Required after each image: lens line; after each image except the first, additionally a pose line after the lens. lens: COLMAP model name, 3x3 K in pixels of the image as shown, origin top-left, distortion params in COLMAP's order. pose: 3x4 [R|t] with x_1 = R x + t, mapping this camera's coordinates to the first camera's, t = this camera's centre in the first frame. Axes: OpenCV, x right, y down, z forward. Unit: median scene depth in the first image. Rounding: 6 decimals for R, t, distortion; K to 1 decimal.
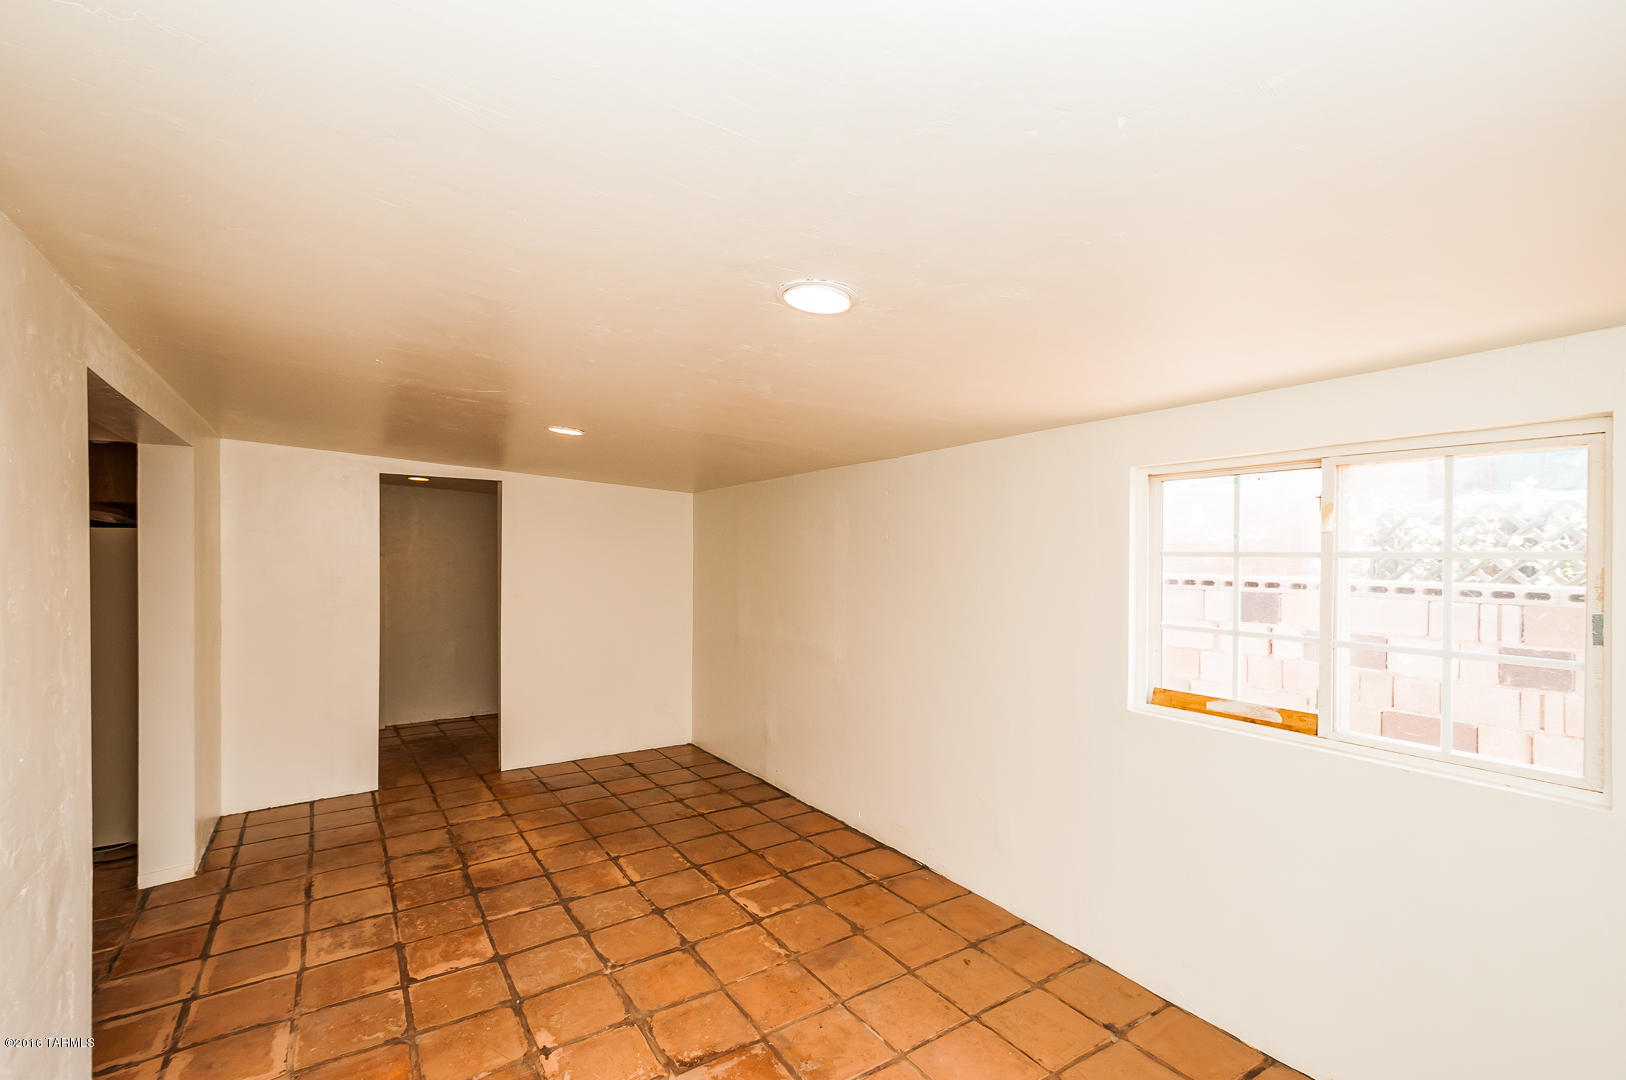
lens RADIAL K [[716.0, 0, 814.8], [0, 716.0, 551.2], [0, 0, 1]] dist [-0.001500, -0.000106]
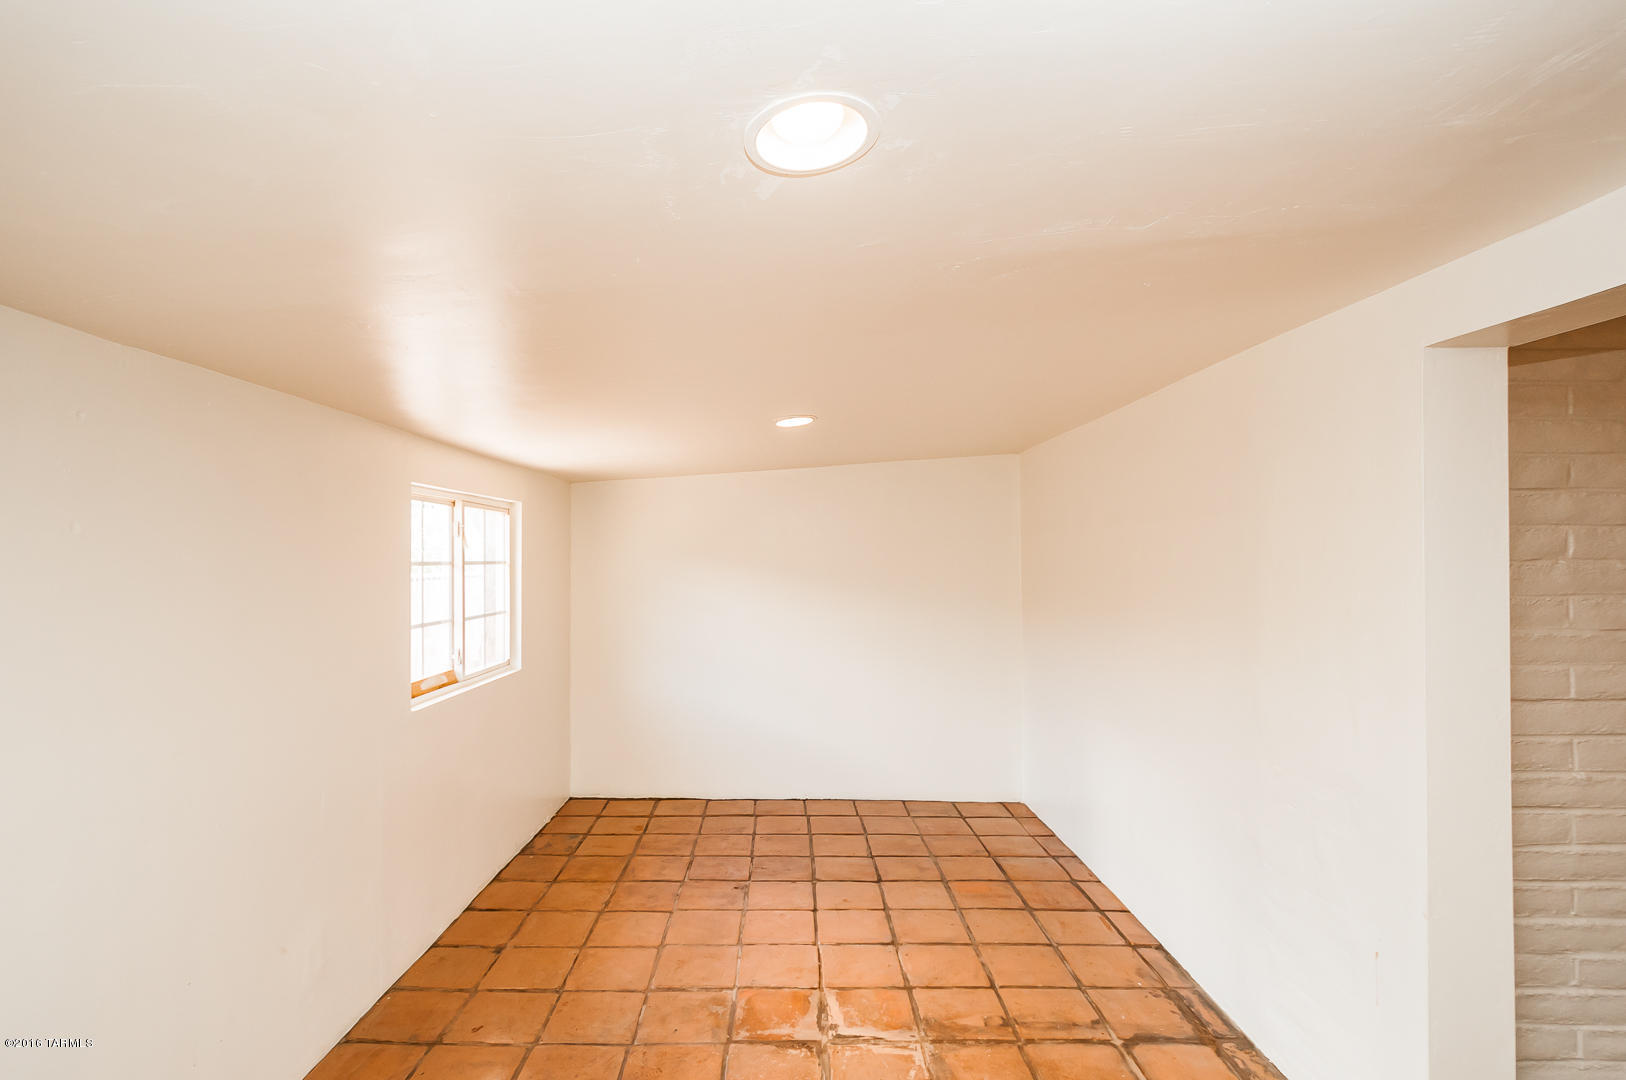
lens RADIAL K [[765.3, 0, 807.7], [0, 765.3, 548.7], [0, 0, 1]] dist [-0.000504, 0.000154]
pose [[-0.847998, 0.001314, 0.529998, -0.483867], [-0.004729, 0.999938, -0.010045, -0.007997], [-0.529978, -0.011024, -0.847939, 1.215770]]
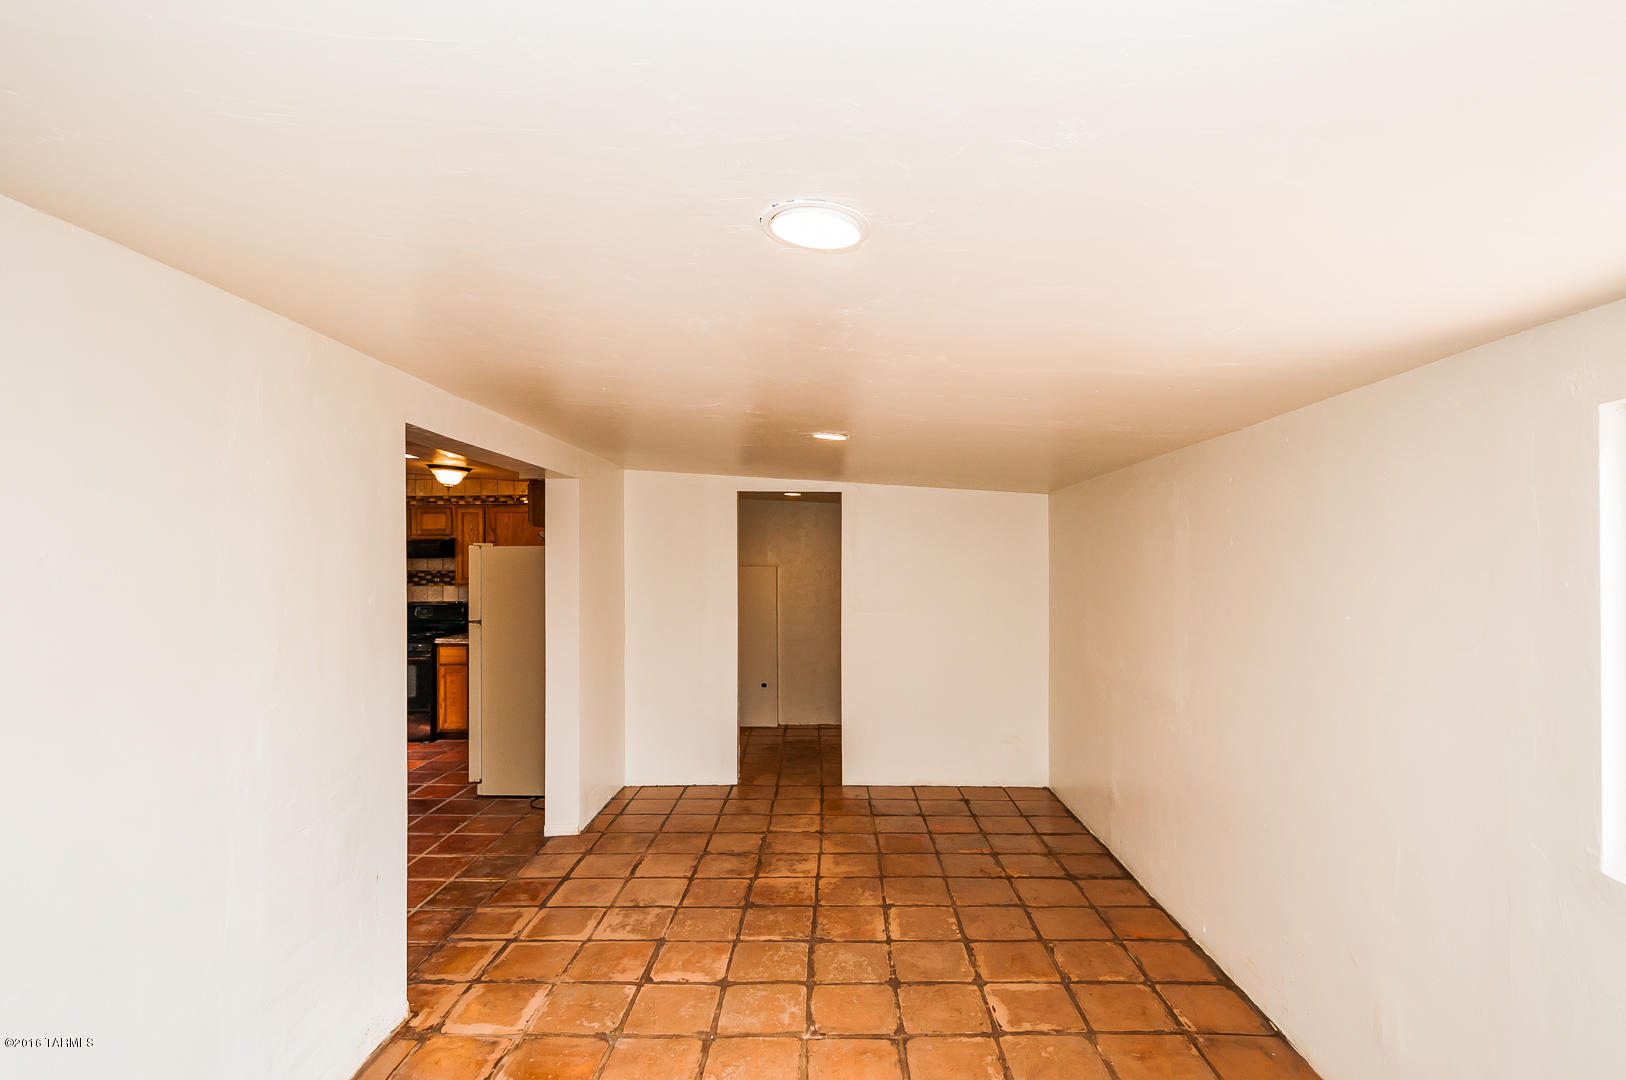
lens RADIAL K [[765.3, 0, 814.9], [0, 765.3, 539.9], [0, 0, 1]] dist [-0.000504, 0.000154]
pose [[0.829680, -0.016902, -0.557983, 0.196330], [0.002850, 0.999657, -0.026043, -0.005828], [0.558231, 0.020018, 0.829444, 0.149288]]
